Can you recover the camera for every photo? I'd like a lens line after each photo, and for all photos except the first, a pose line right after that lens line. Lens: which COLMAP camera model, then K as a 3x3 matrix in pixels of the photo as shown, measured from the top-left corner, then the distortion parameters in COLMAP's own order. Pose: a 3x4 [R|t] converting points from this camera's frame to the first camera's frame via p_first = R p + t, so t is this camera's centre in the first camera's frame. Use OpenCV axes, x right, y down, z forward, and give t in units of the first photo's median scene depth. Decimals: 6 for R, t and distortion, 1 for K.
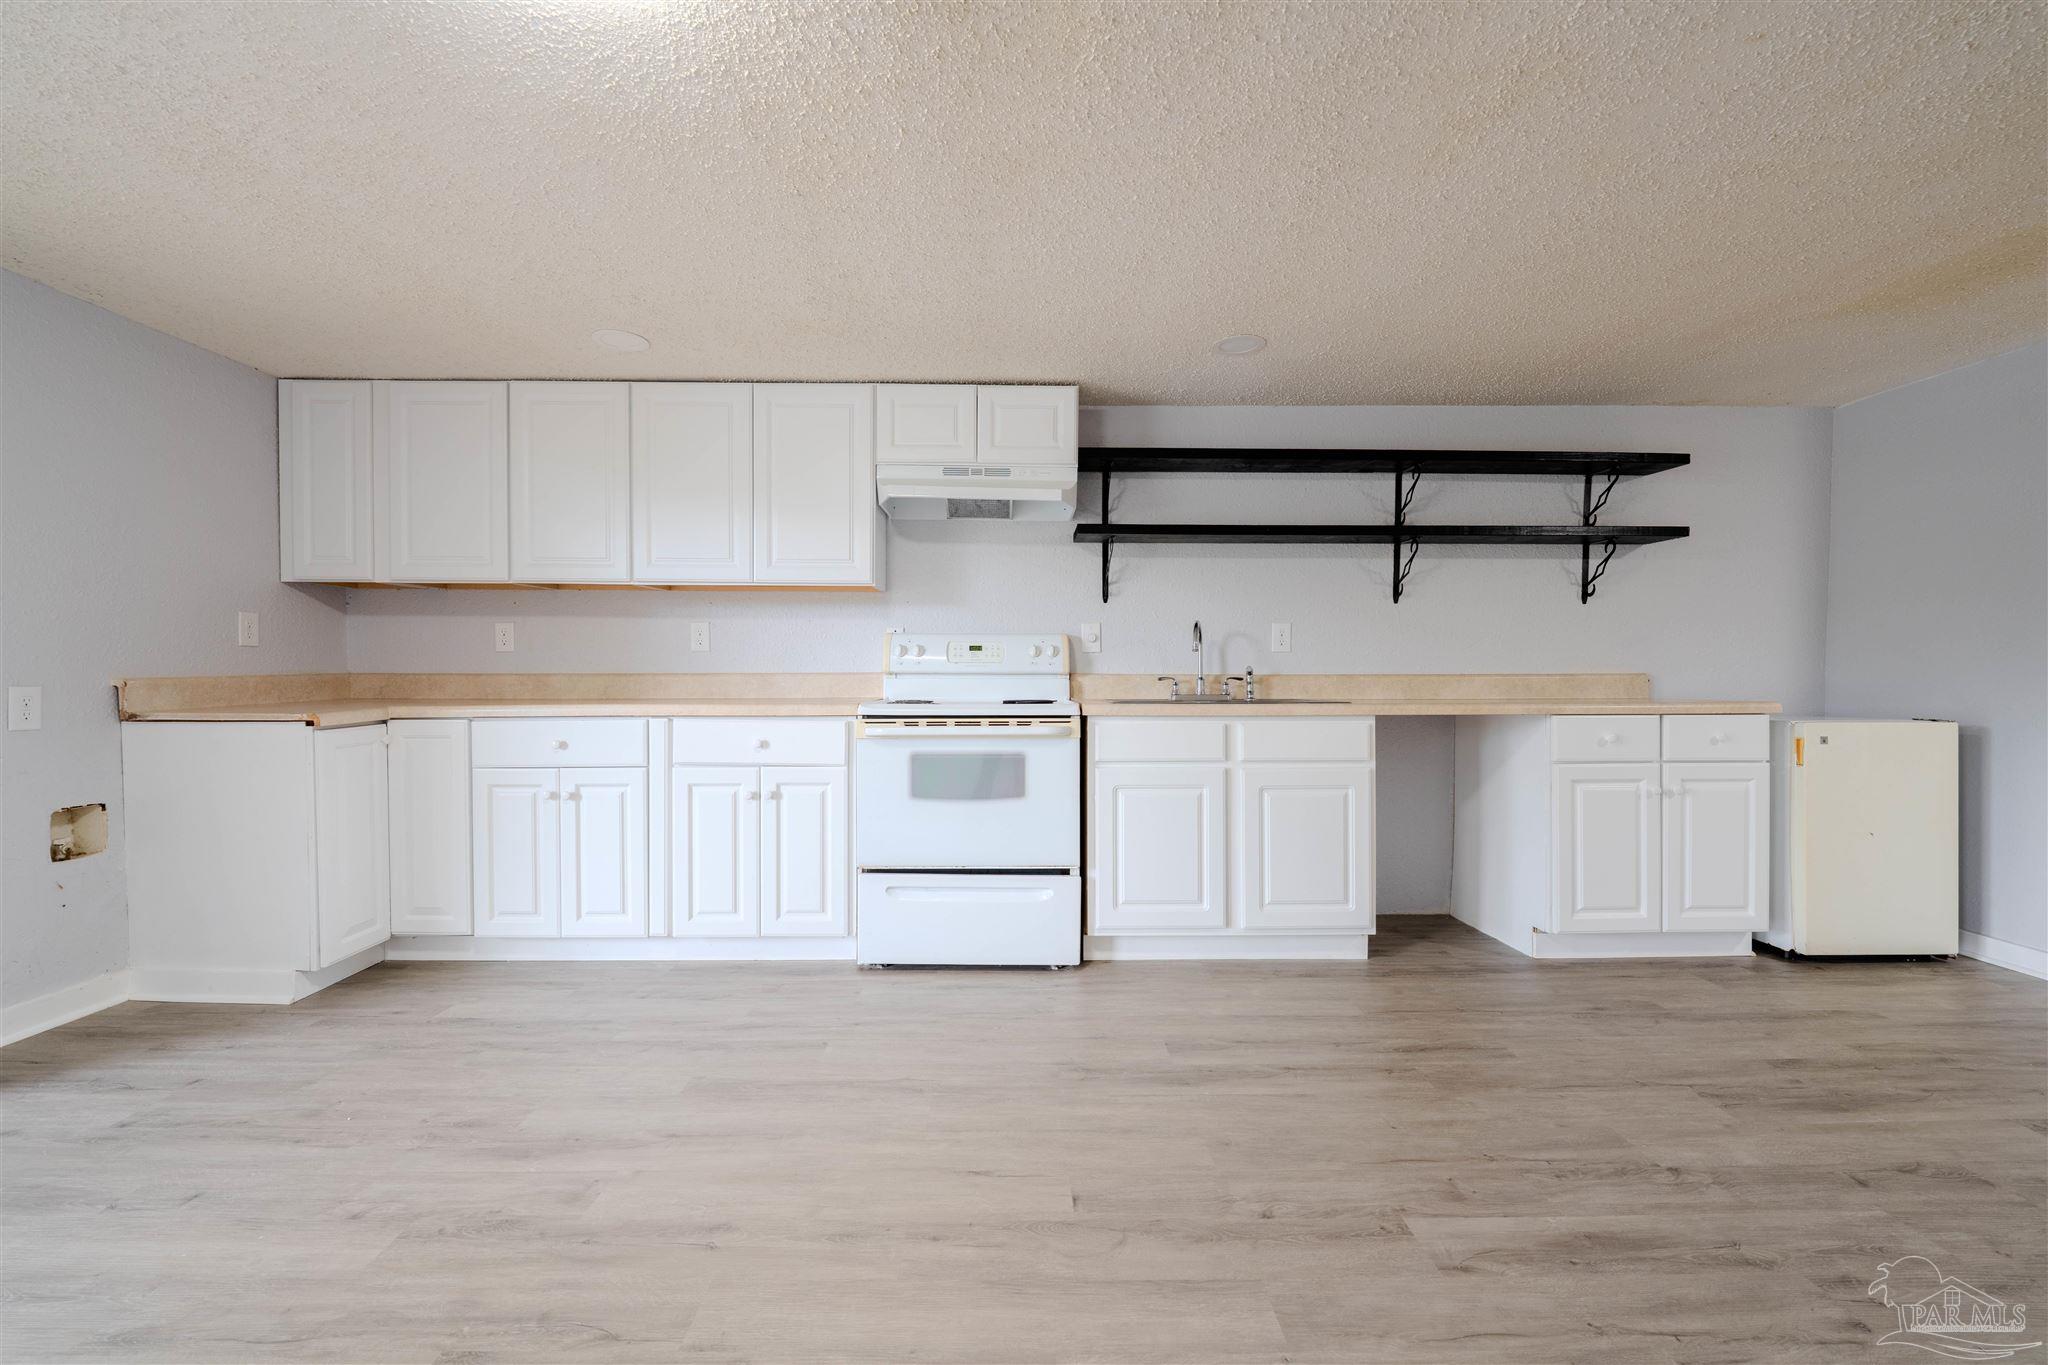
lens RADIAL K [[841.0, 0, 1023.7], [0, 841.0, 675.8], [0, 0, 1]] dist [-0.011779, -0.000752]
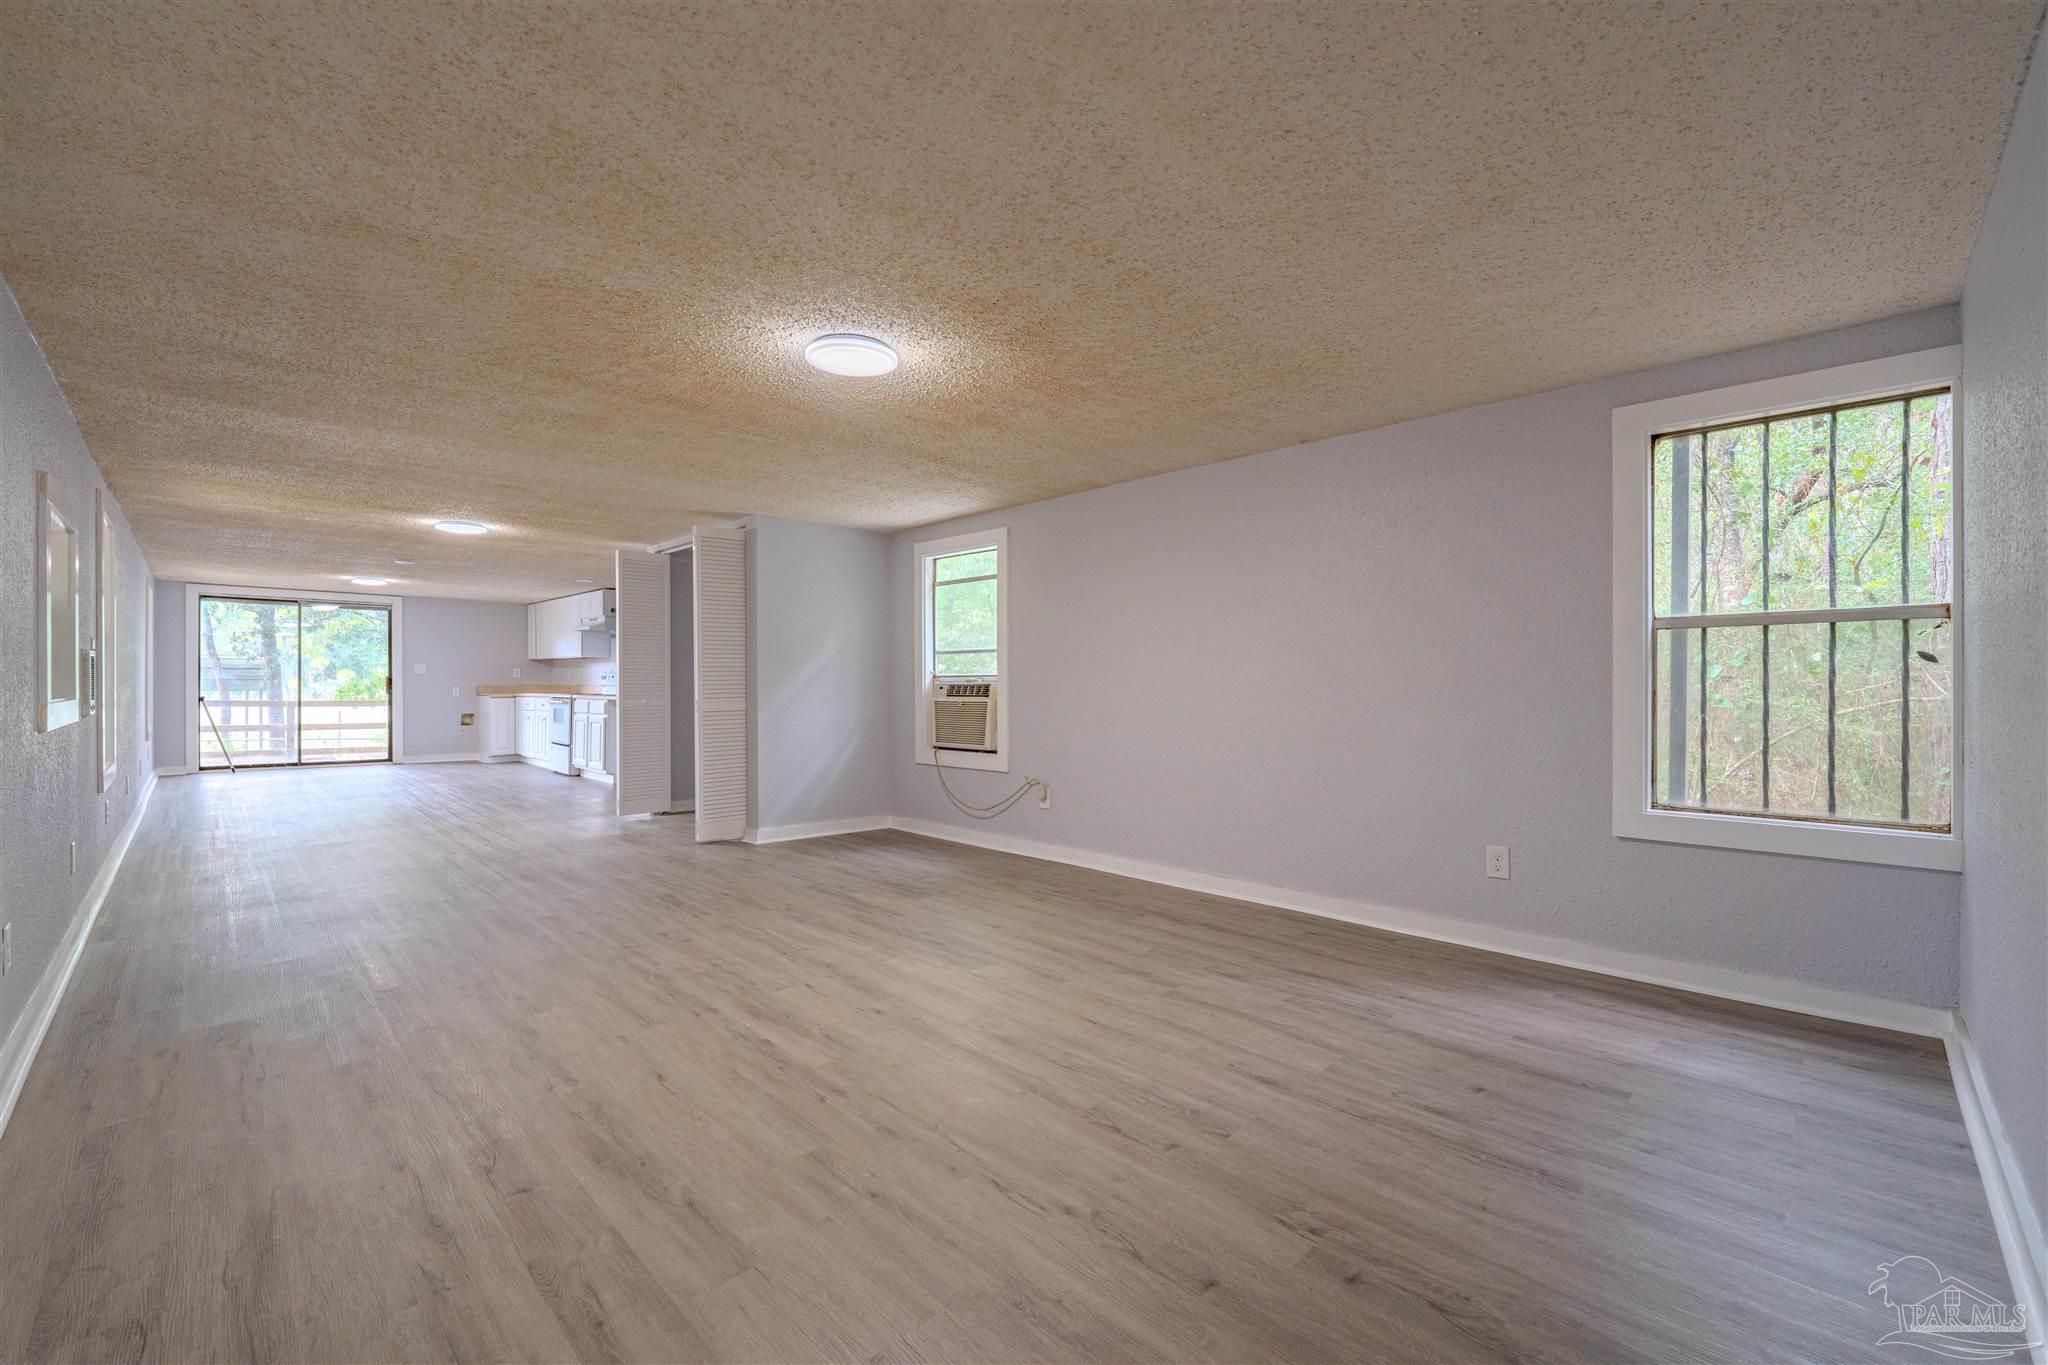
lens RADIAL K [[841.0, 0, 1022.5], [0, 841.0, 687.2], [0, 0, 1]] dist [-0.011779, -0.000752]
pose [[0.678009, 0.000605, -0.735053, 3.584507], [-0.020274, 0.999635, -0.017878, 0.031467], [0.734774, 0.027024, 0.677773, 0.123782]]
